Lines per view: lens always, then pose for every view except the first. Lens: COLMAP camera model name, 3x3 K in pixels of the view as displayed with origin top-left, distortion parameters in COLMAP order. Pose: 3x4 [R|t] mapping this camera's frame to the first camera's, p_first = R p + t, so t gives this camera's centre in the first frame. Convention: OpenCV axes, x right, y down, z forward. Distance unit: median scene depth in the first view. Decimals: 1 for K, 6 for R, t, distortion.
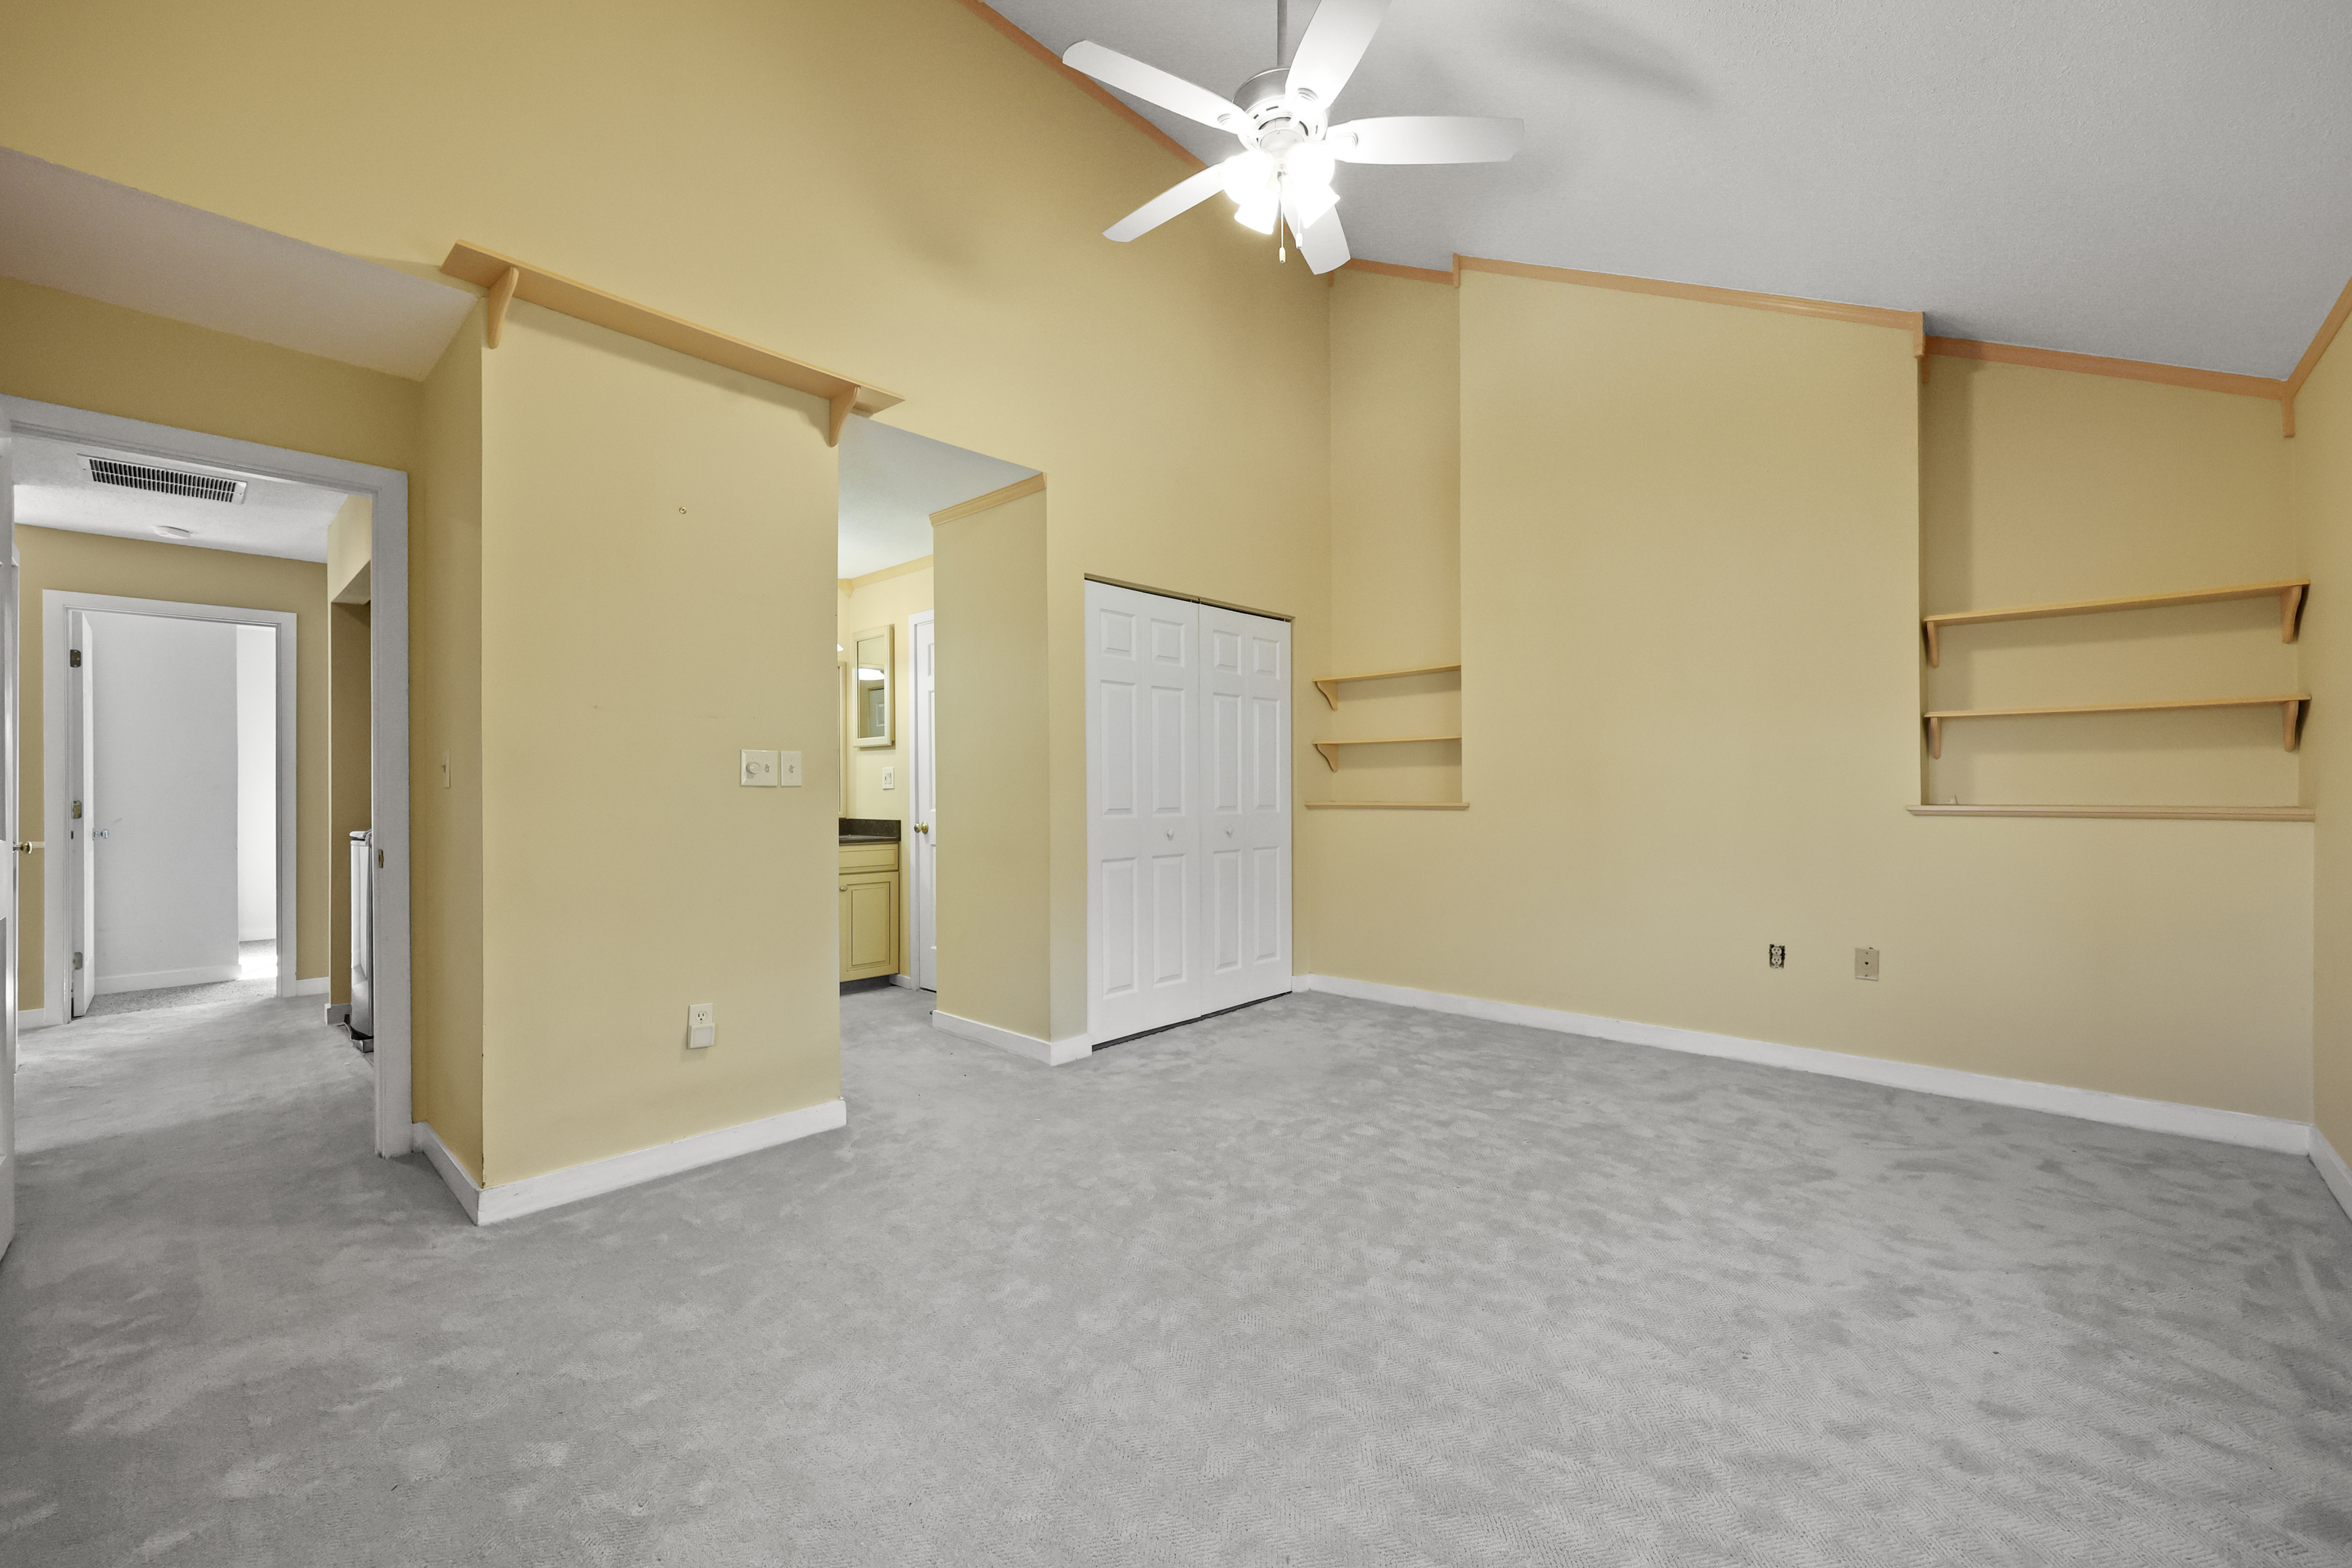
lens RADIAL K [[954.7, 0, 1175.2], [0, 954.7, 789.3], [0, 0, 1]] dist [0.000589, -0.000401]
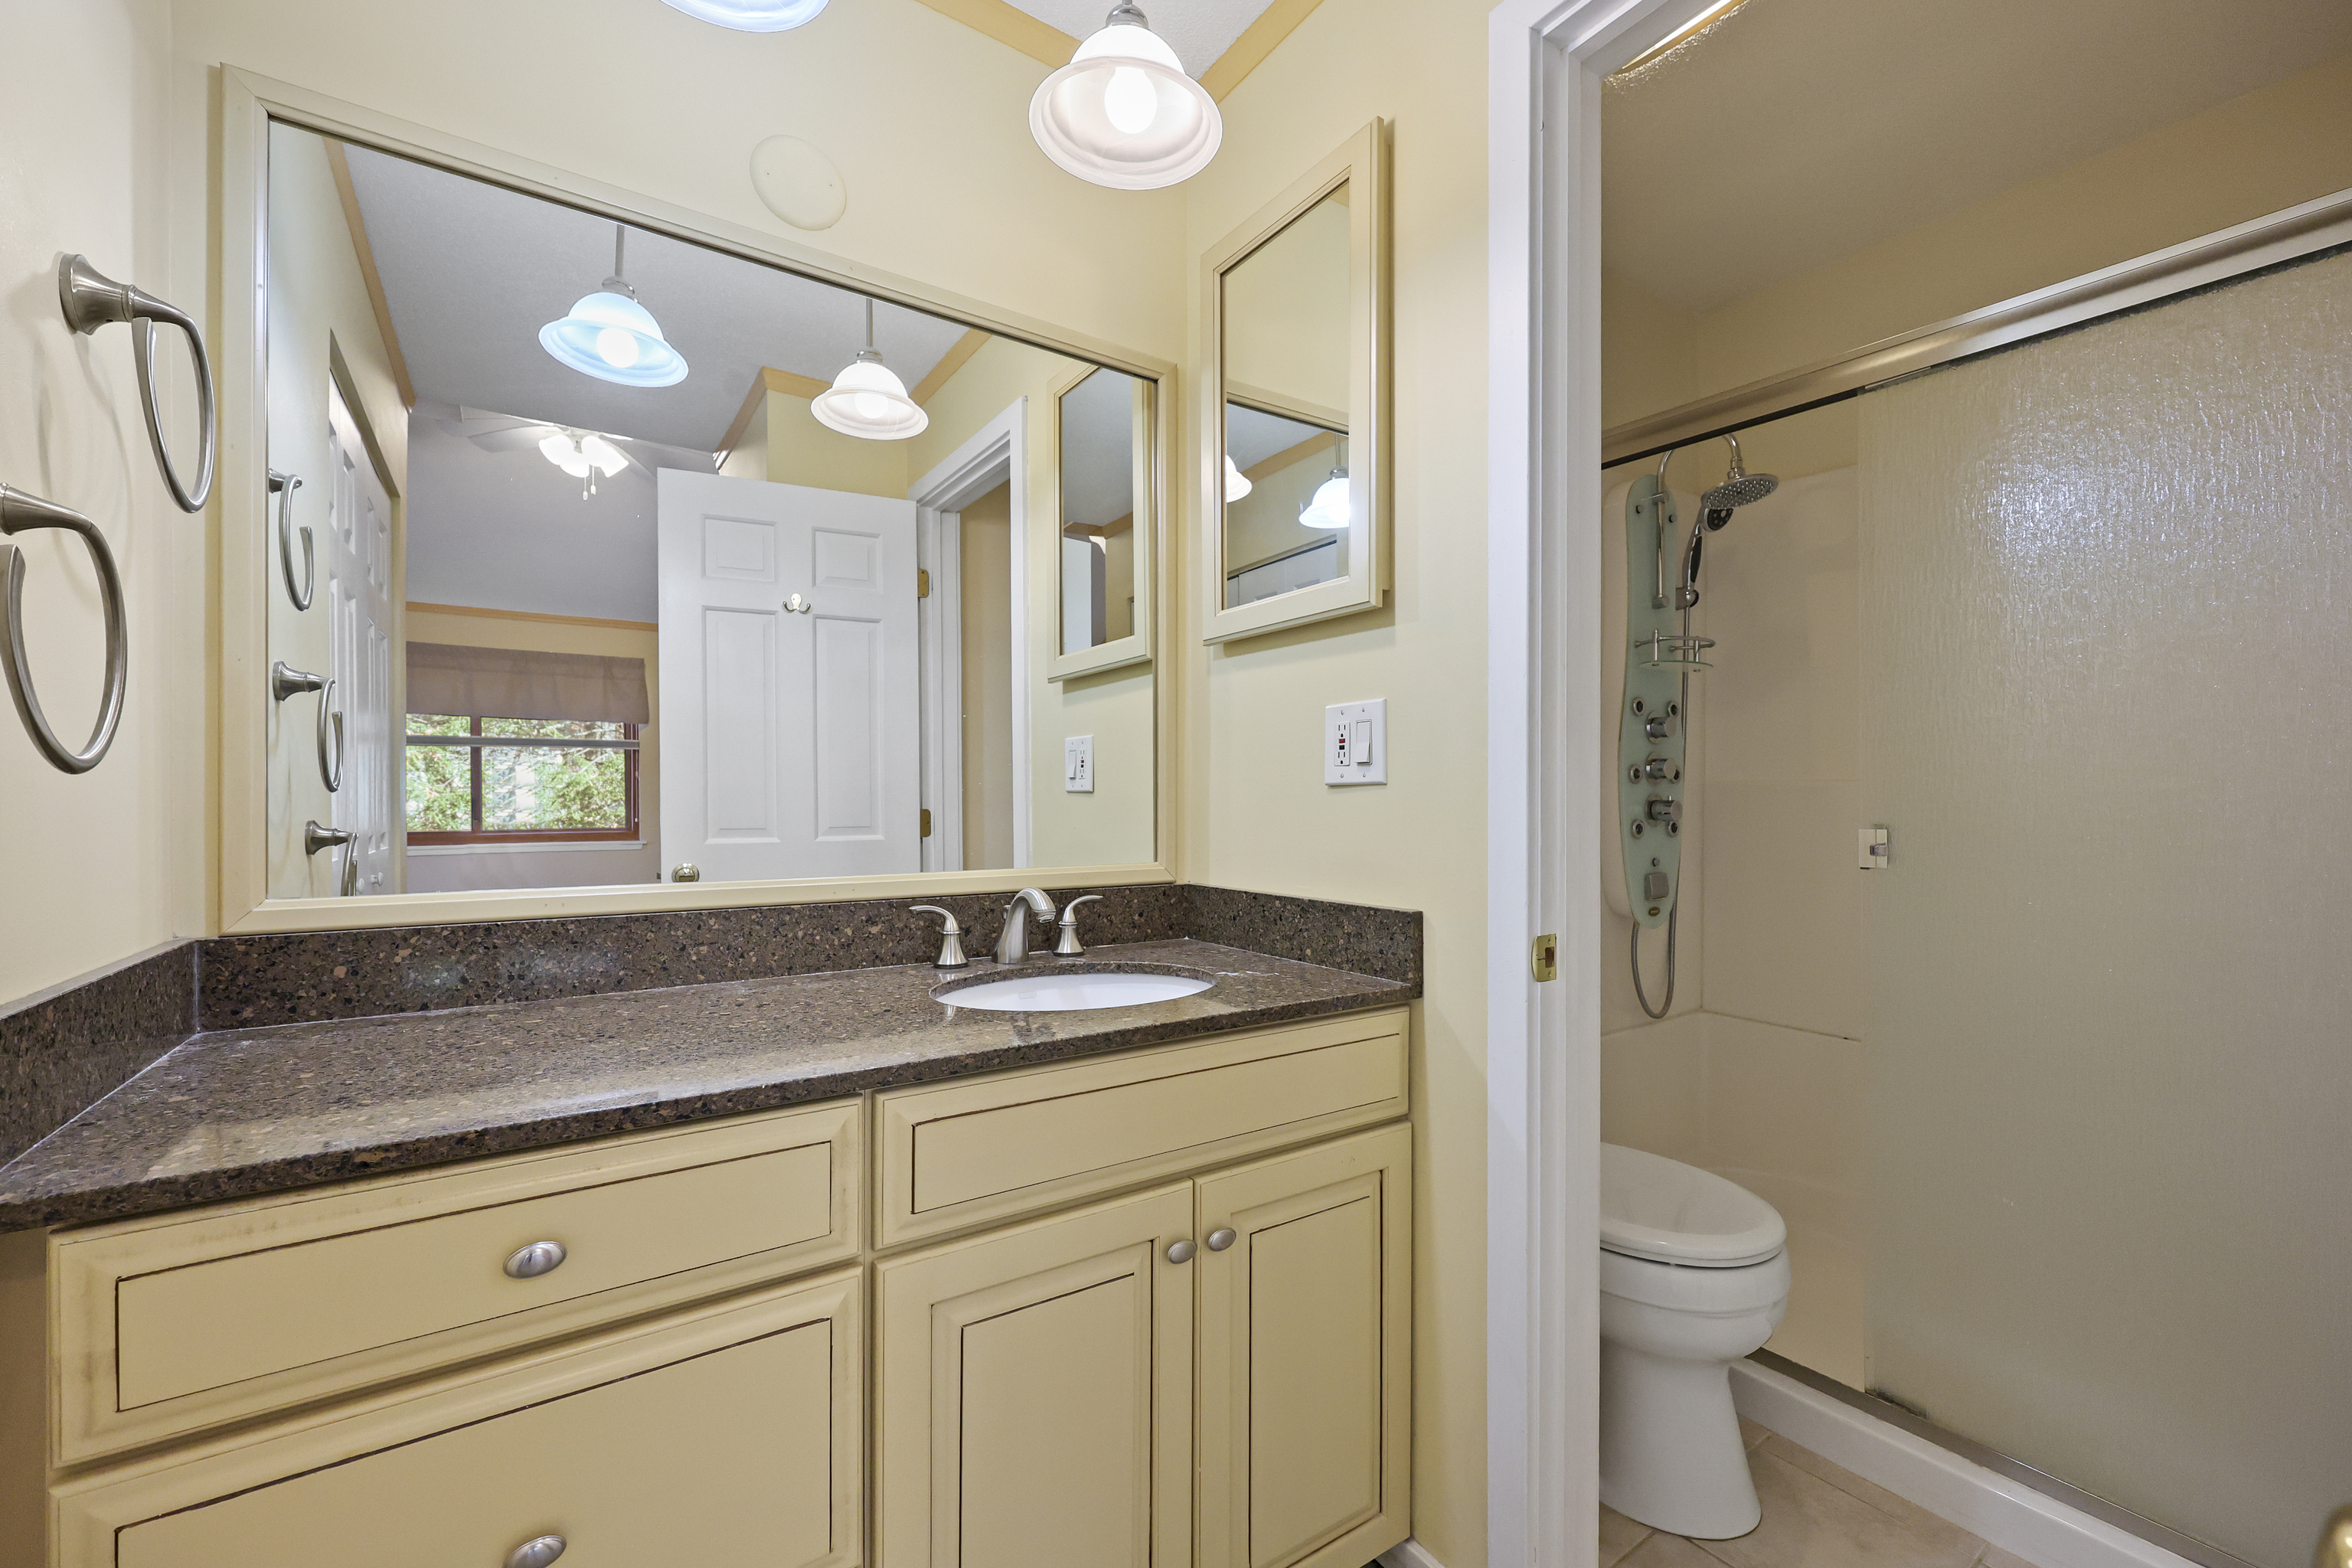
lens RADIAL K [[954.7, 0, 1172.0], [0, 954.7, 786.7], [0, 0, 1]] dist [0.000589, -0.000401]
pose [[0.975537, 0.008127, -0.219684, -0.295204], [-0.007286, 0.999963, 0.004641, -0.000221], [0.219714, -0.002927, 0.975560, 0.745194]]
